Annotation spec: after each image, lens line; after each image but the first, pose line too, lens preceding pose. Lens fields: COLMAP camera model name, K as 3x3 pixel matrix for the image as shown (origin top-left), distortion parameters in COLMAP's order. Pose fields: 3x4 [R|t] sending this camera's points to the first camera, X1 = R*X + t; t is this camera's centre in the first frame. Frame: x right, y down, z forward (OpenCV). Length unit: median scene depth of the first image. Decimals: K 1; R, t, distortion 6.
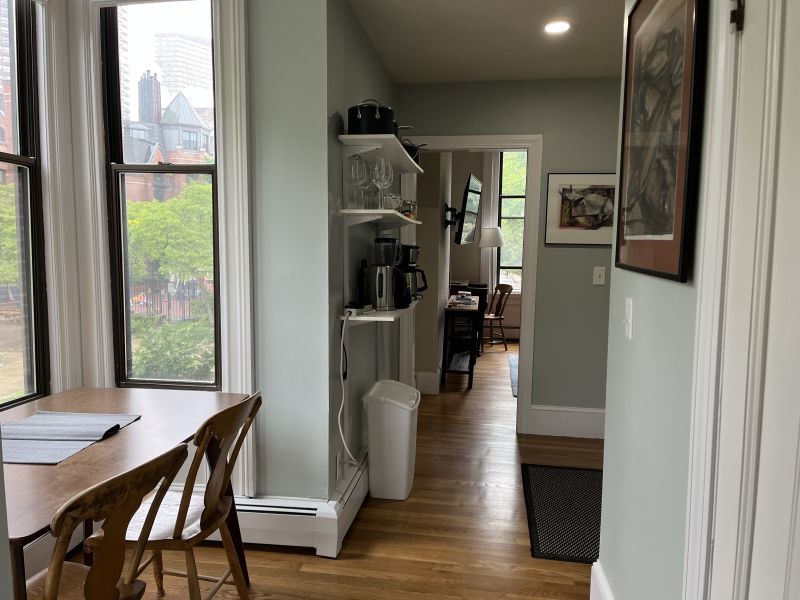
lens RADIAL K [[624.4, 0, 398.7], [0, 624.4, 300.5], [0, 0, 1]] dist [0.065649, -0.004205]
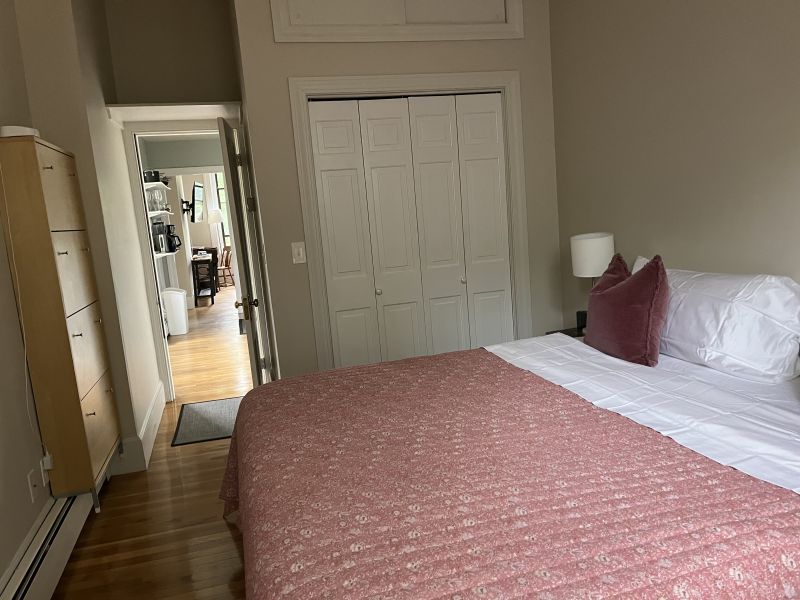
lens RADIAL K [[624.4, 0, 398.1], [0, 624.4, 303.0], [0, 0, 1]] dist [0.065649, -0.004205]
pose [[0.914036, -0.141543, 0.380137, -0.097986], [0.123842, 0.989776, 0.070764, 0.093592], [-0.386266, -0.017604, 0.922219, -1.011247]]
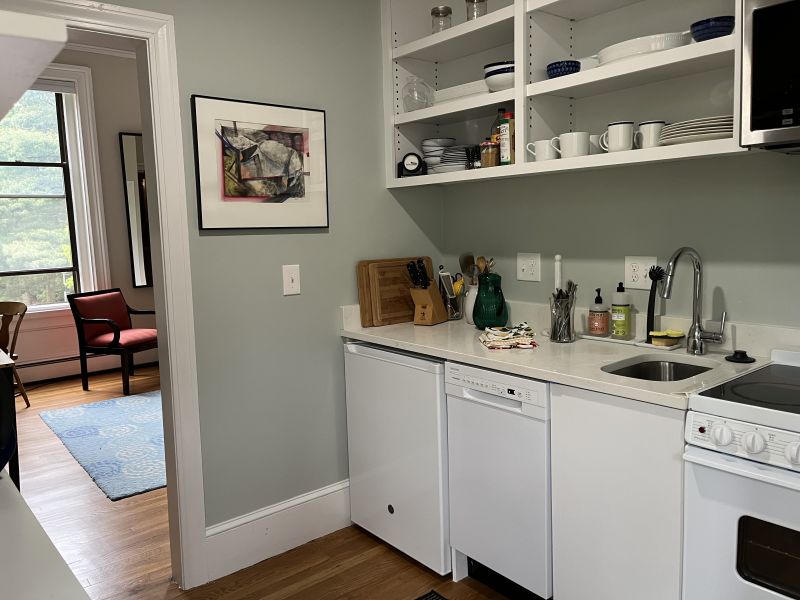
lens RADIAL K [[624.4, 0, 398.2], [0, 624.4, 296.4], [0, 0, 1]] dist [0.065649, -0.004205]
pose [[0.675961, -0.118202, 0.727396, -0.050646], [0.103695, 0.992488, 0.064917, -0.051660], [-0.729606, 0.031545, 0.683140, 0.518032]]
